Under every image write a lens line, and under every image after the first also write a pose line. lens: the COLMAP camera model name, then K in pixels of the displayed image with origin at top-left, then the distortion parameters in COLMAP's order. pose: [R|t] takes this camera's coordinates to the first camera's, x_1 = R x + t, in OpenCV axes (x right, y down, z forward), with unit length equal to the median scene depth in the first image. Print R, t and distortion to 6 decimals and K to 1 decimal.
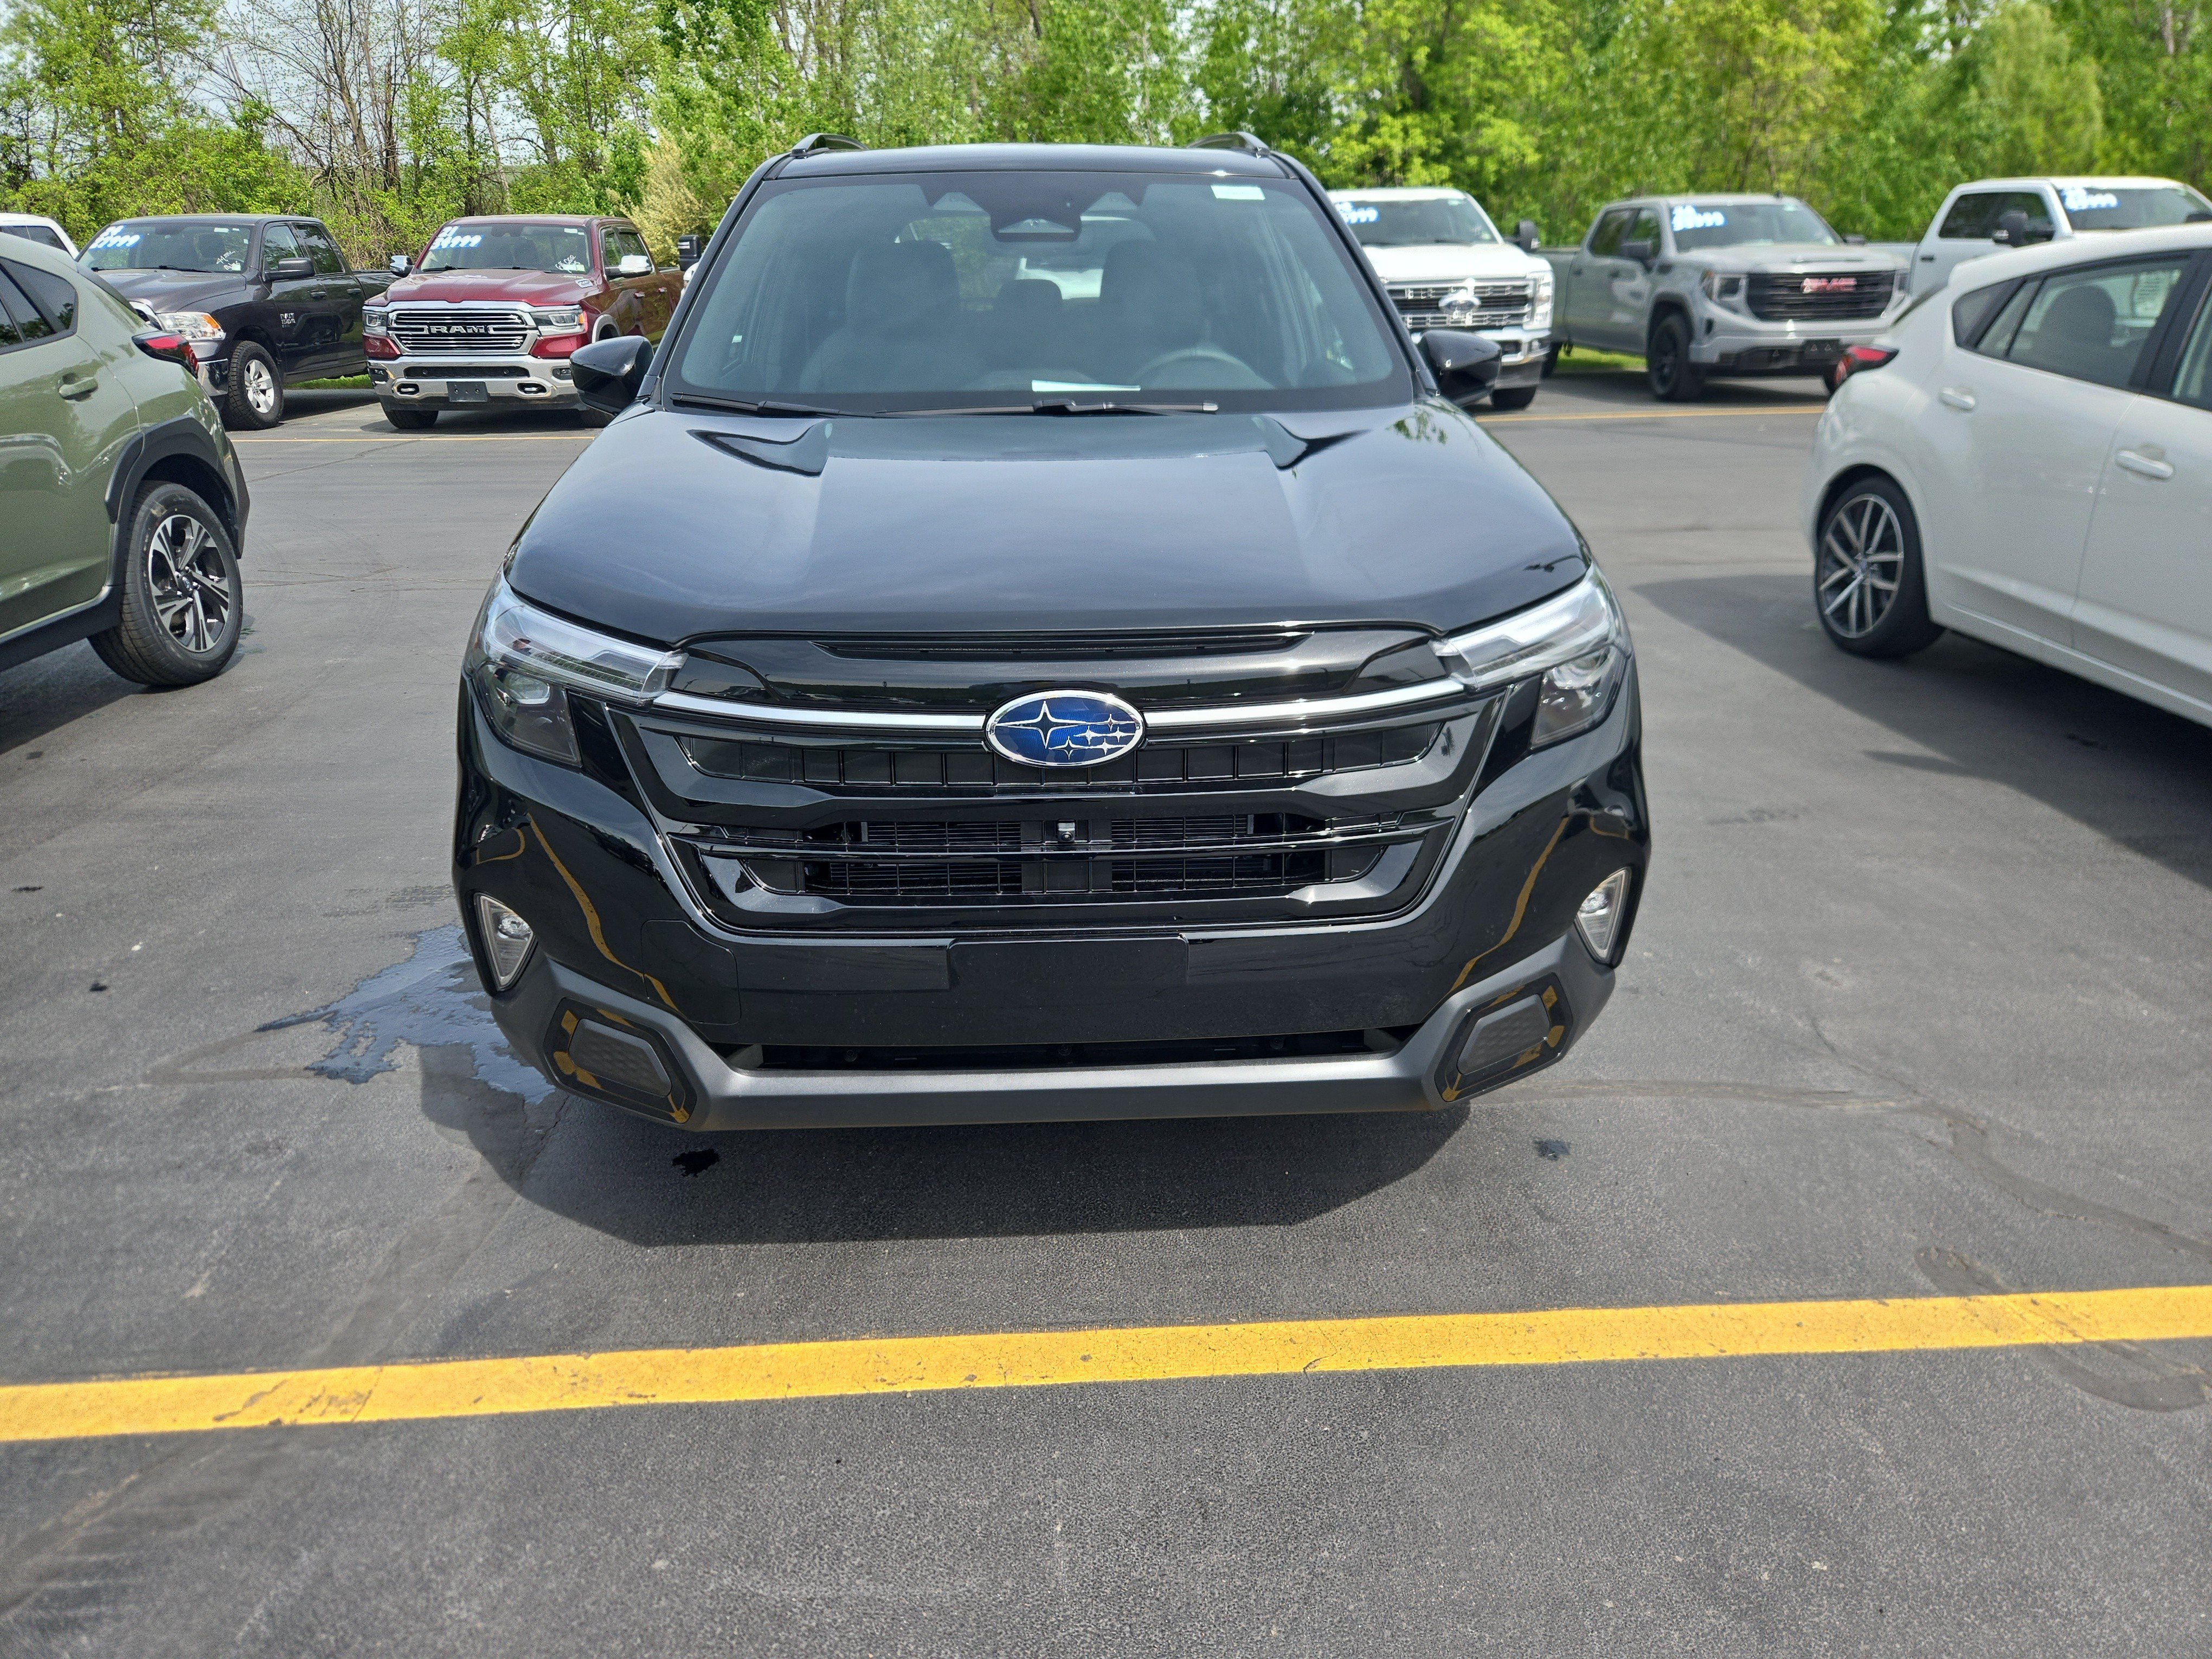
lens RADIAL K [[1565.1, 0, 1106.0], [0, 1565.1, 829.5], [0, 0, 1]] dist [0.034645, -0.002702]
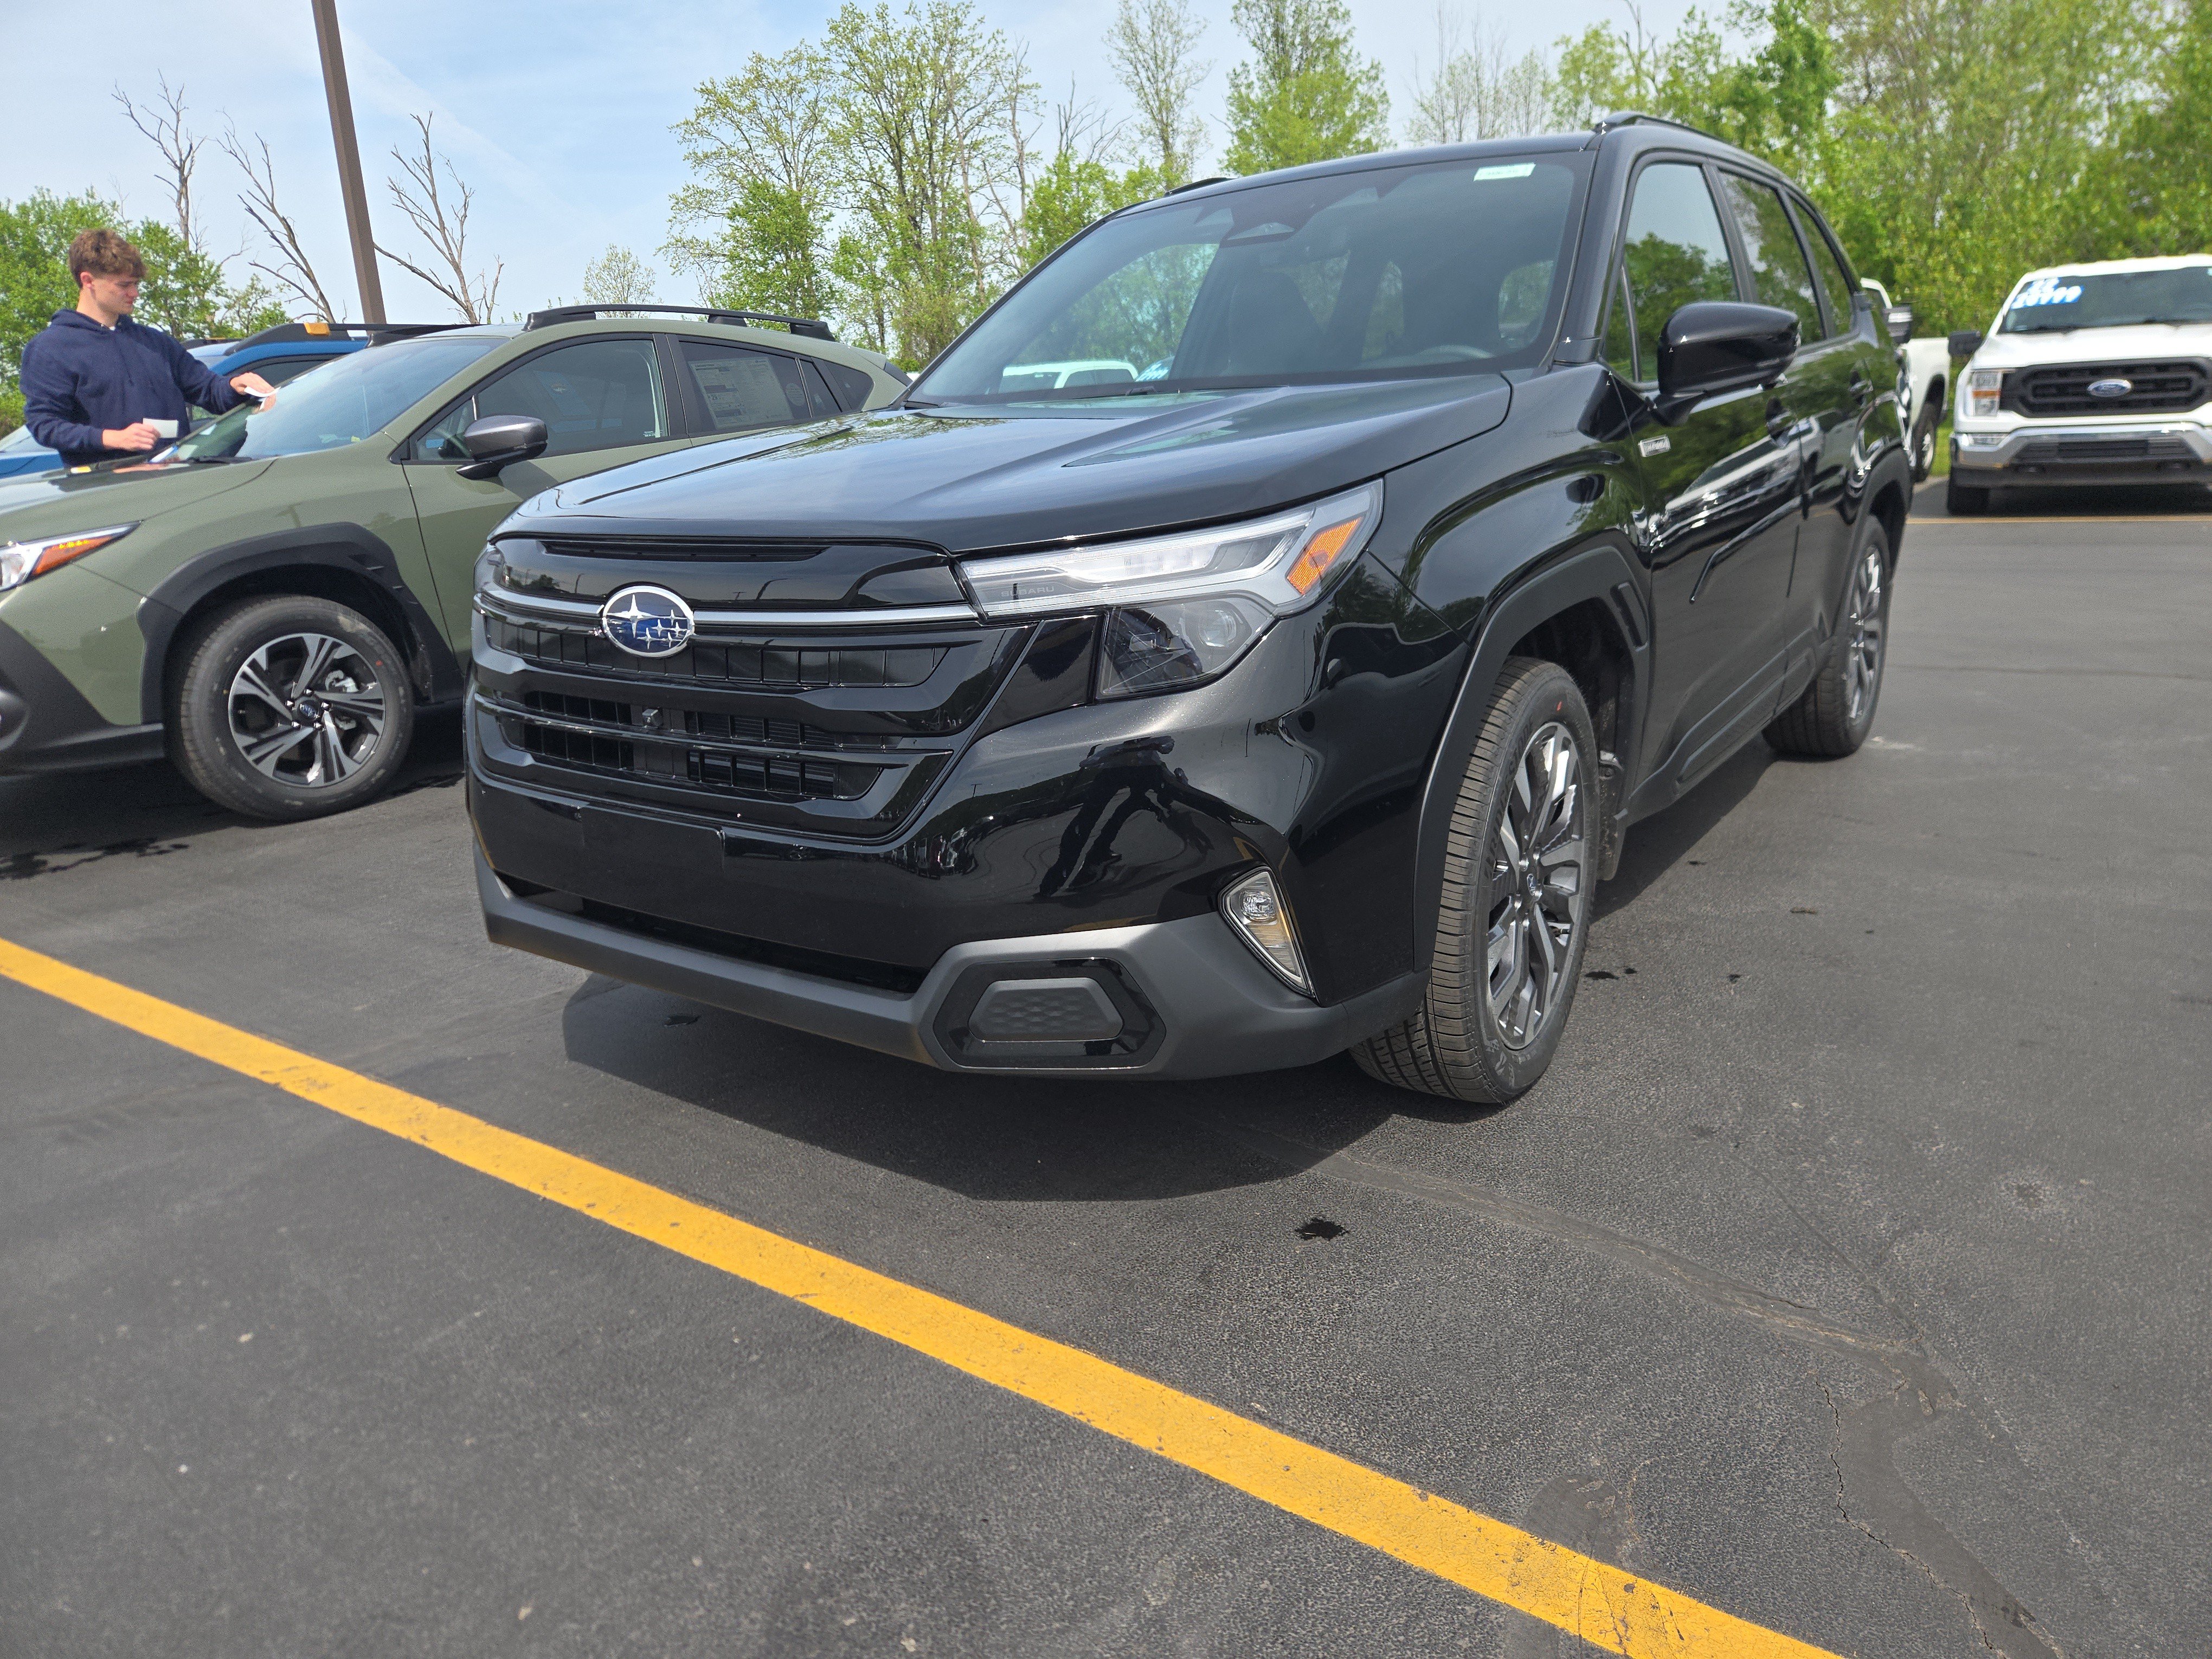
lens RADIAL K [[1547.2, 0, 1046.0], [0, 1547.2, 828.2], [0, 0, 1]] dist [0.069317, -0.057976]
pose [[0.760096, 0.135786, -0.635466, 0.824851], [-0.182357, 0.983200, -0.008032, 0.033926], [0.623699, 0.121987, 0.772087, 0.306891]]
